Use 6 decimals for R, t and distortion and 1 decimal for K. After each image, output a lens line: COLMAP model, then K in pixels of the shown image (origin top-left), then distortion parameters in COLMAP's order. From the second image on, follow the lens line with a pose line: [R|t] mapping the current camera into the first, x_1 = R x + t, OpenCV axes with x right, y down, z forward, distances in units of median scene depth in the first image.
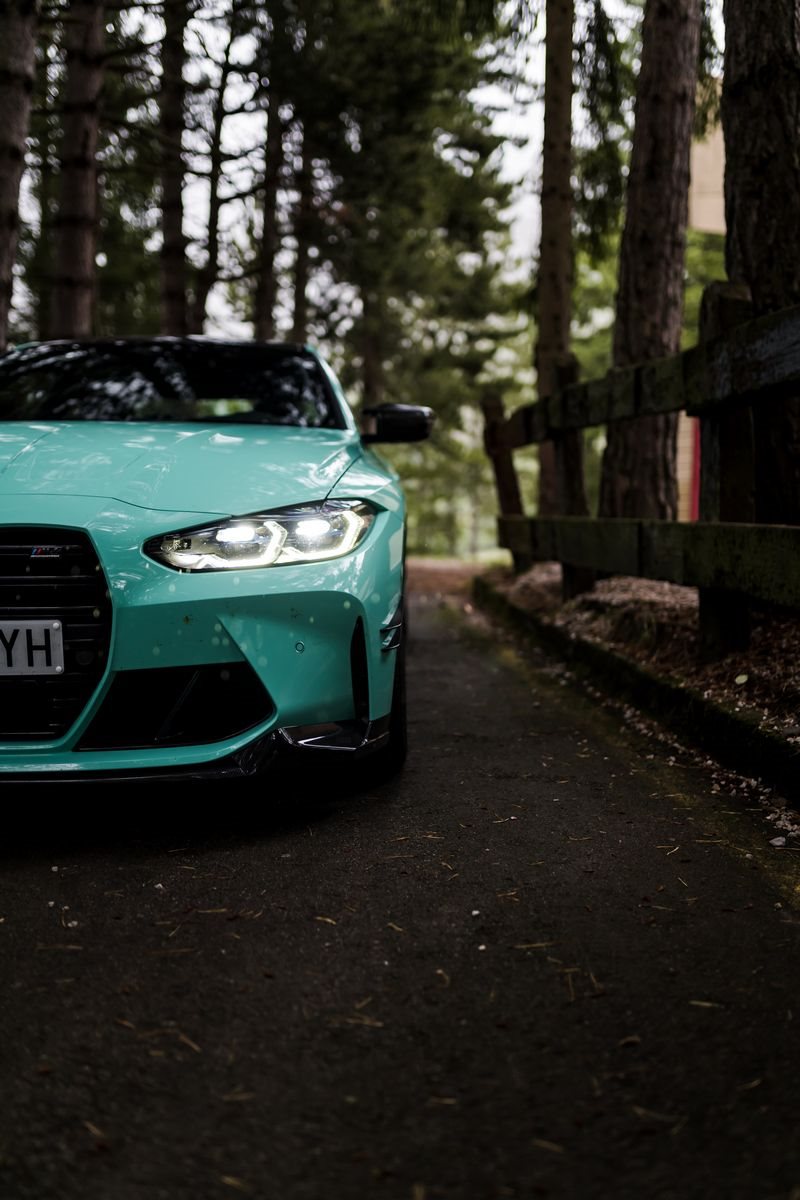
lens RADIAL K [[1142.6, 0, 400.0], [0, 1142.6, 600.0], [0, 0, 1]] dist [-0.004931, 0.014709]
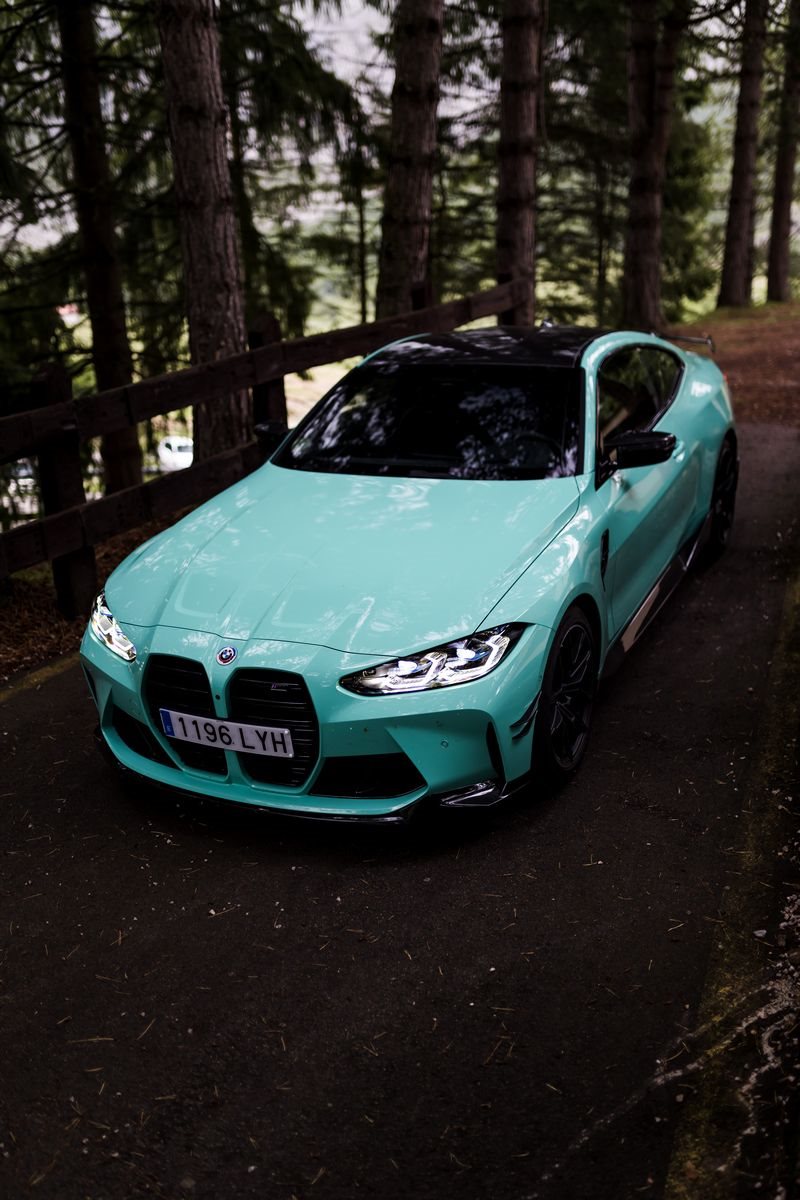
lens RADIAL K [[1142.6, 0, 400.0], [0, 1142.6, 600.0], [0, 0, 1]] dist [-0.004931, 0.014709]
pose [[0.900296, 0.084638, -0.426970, 0.455341], [0.034668, 0.963855, 0.264163, -0.508017], [0.433895, -0.252627, 0.864820, -0.250337]]
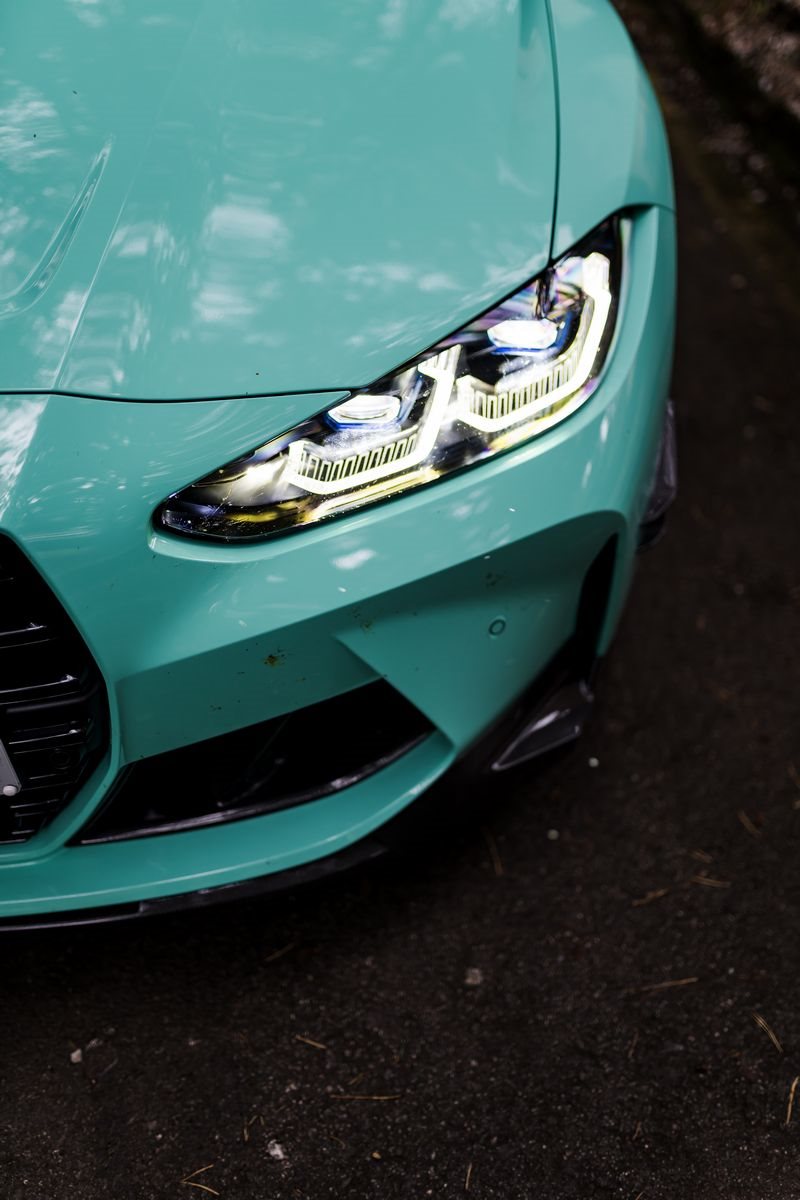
lens RADIAL K [[1142.6, 0, 400.0], [0, 1142.6, 600.0], [0, 0, 1]] dist [-0.004931, 0.014709]
pose [[0.999898, -0.007894, 0.011902, -0.127976], [-0.000918, 0.796116, 0.605143, -0.246168], [-0.014253, -0.605093, 0.796028, 0.594921]]
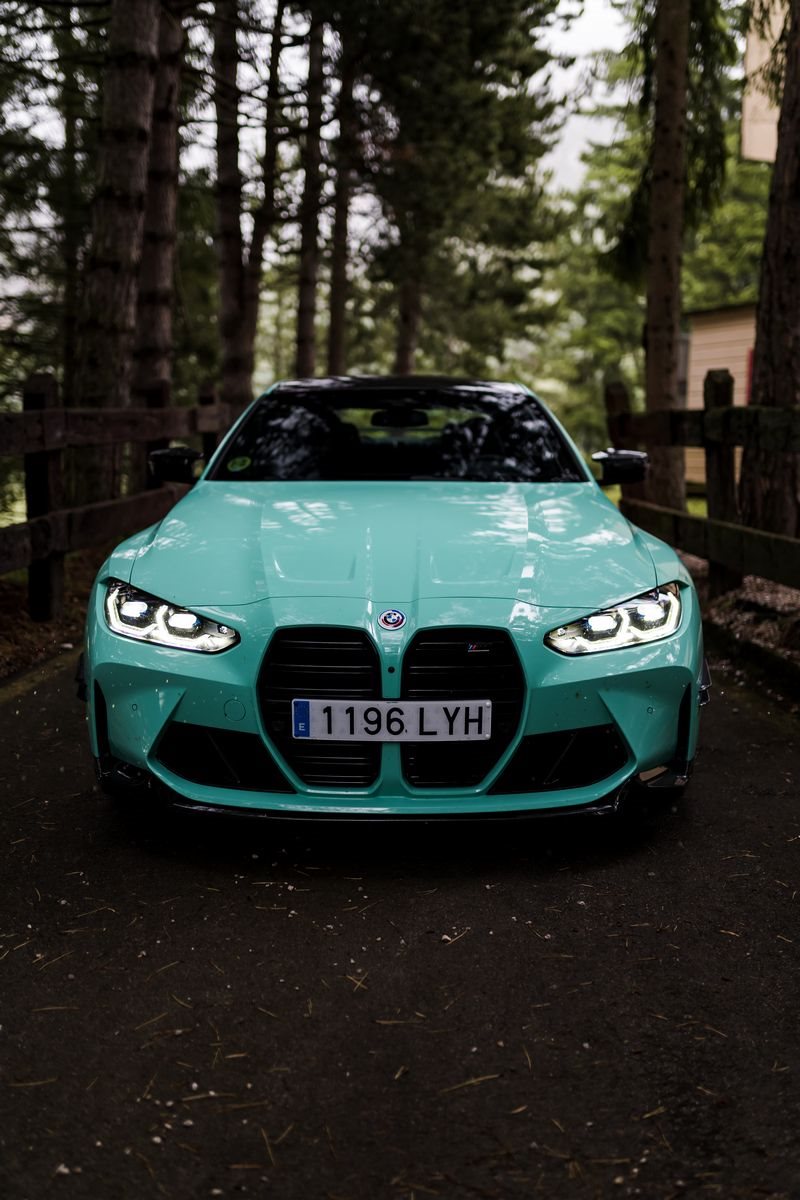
lens RADIAL K [[1179.8, 0, 400.0], [0, 1179.8, 600.0], [0, 0, 1]] dist [0.003554, -0.003890]
pose [[0.999993, 0.000409, 0.003669, -0.355137], [-0.000679, 0.997269, 0.073845, -0.171381], [-0.003628, -0.073847, 0.997263, -0.295755]]
